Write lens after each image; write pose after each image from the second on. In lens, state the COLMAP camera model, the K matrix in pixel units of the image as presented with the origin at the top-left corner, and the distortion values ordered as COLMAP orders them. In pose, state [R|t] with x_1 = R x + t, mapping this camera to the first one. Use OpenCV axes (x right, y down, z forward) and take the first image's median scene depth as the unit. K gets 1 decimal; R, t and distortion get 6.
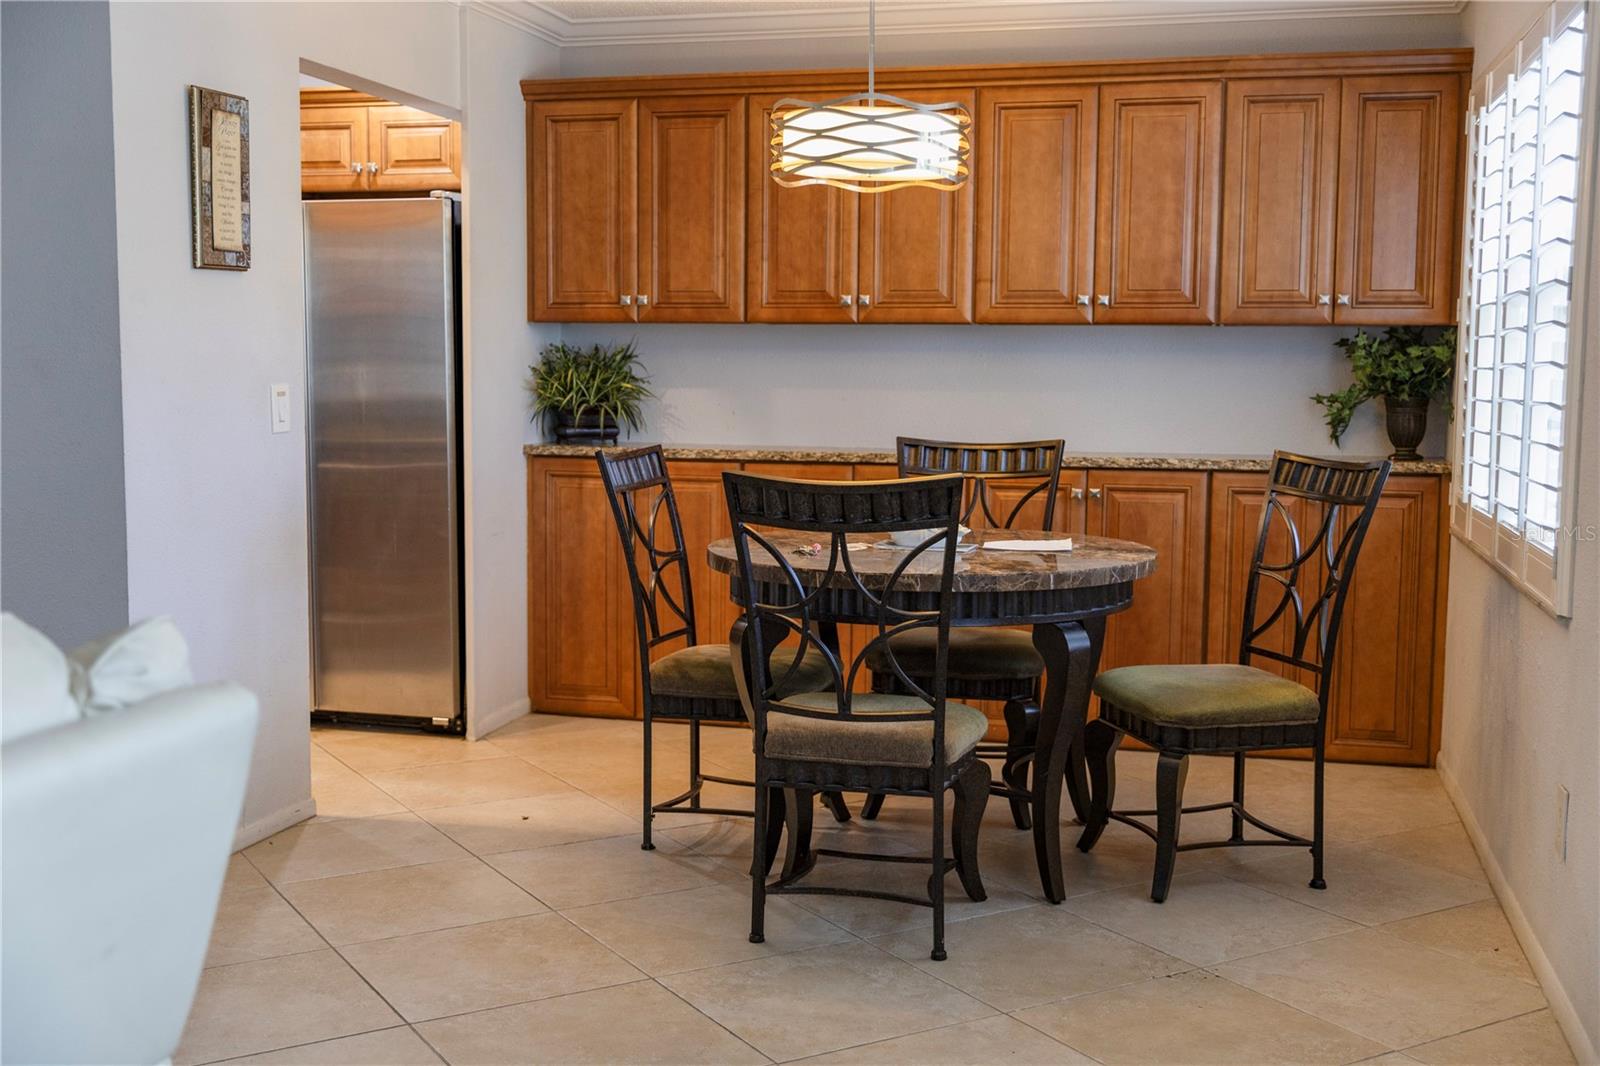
lens RADIAL K [[1760.6, 0, 800.0], [0, 1760.6, 533.0], [0, 0, 1]] dist [0.013582, 0.004124]
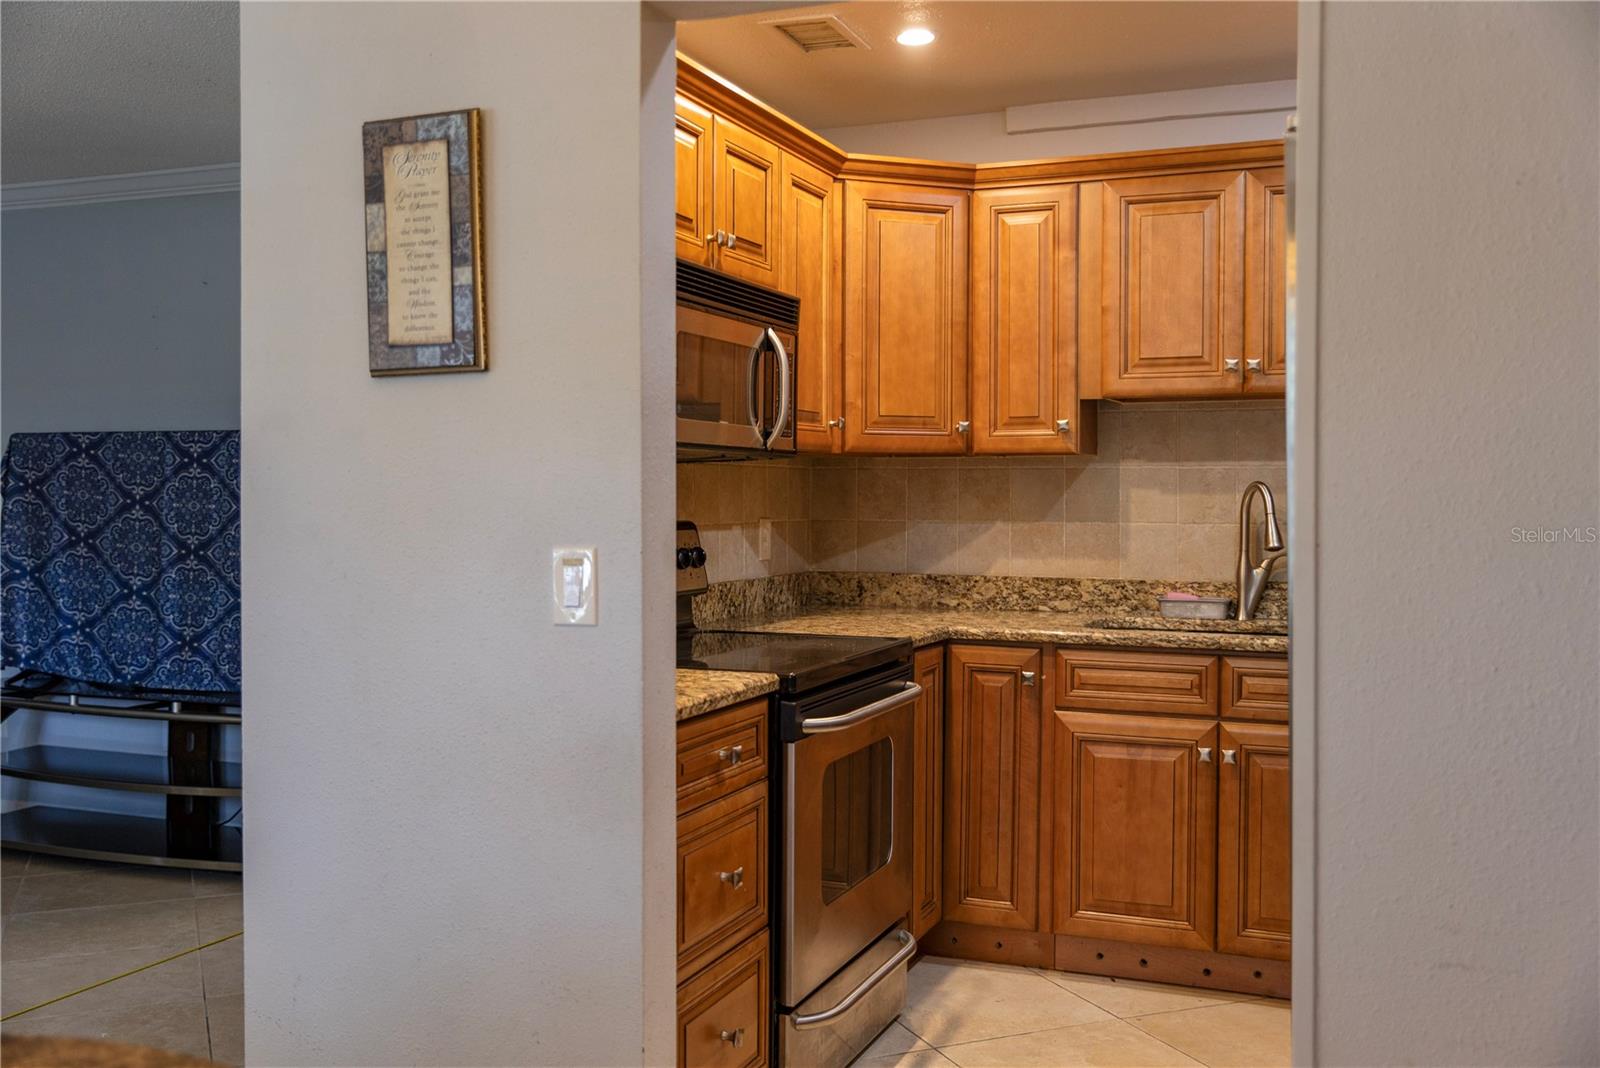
lens RADIAL K [[1539.9, 0, 781.9], [0, 1539.9, 530.2], [0, 0, 1]] dist [0.007573, 0.010637]
pose [[-0.132896, 0.012355, -0.991053, 0.177958], [-0.100146, 0.994637, 0.025828, -0.086923], [0.986058, 0.102682, -0.130946, 0.894002]]
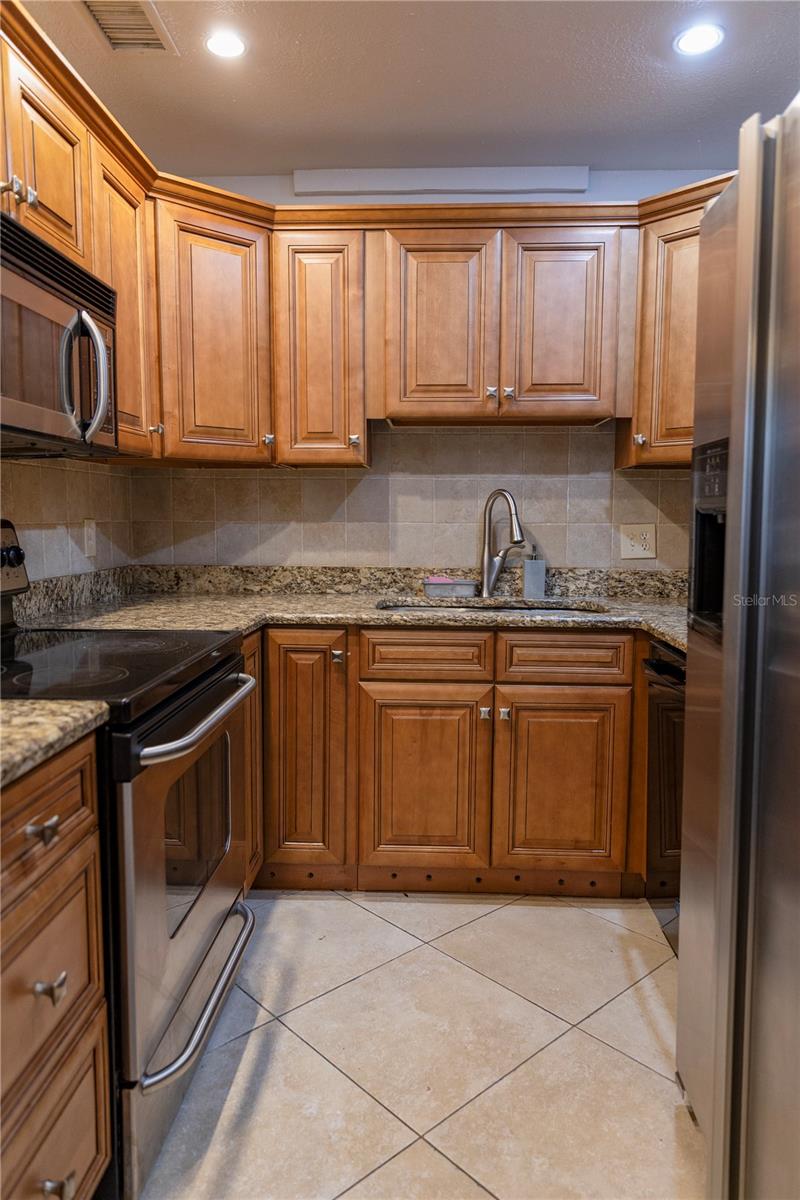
lens RADIAL K [[813.0, 0, 402.8], [0, 813.0, 600.2], [0, 0, 1]] dist [0.008642, -0.000701]
pose [[0.213508, 0.092646, -0.972538, -0.099180], [-0.096786, 0.992602, 0.073309, -0.077391], [0.972135, 0.078476, 0.220895, 0.857691]]
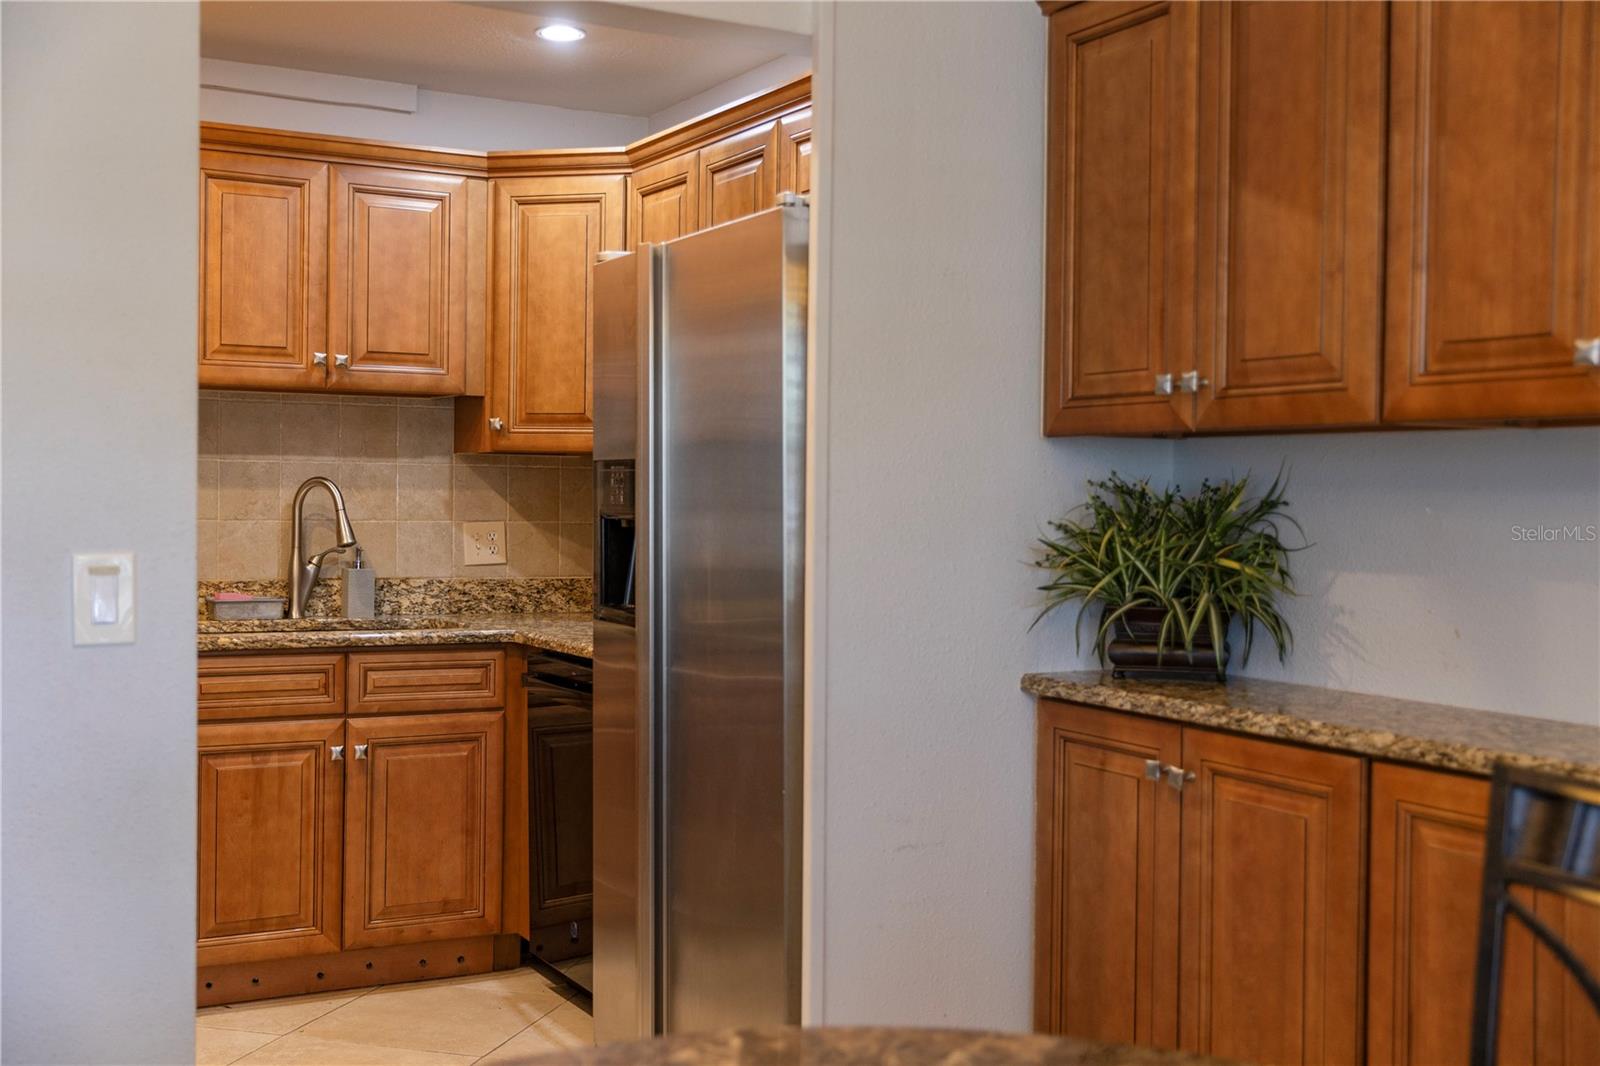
lens RADIAL K [[1760.6, 0, 800.0], [0, 1760.6, 533.0], [0, 0, 1]] dist [0.013582, 0.004124]
pose [[0.692929, 0.014238, -0.720865, 0.175257], [-0.075996, 0.995678, -0.053385, -0.060937], [0.716990, 0.091775, 0.691016, 0.616200]]
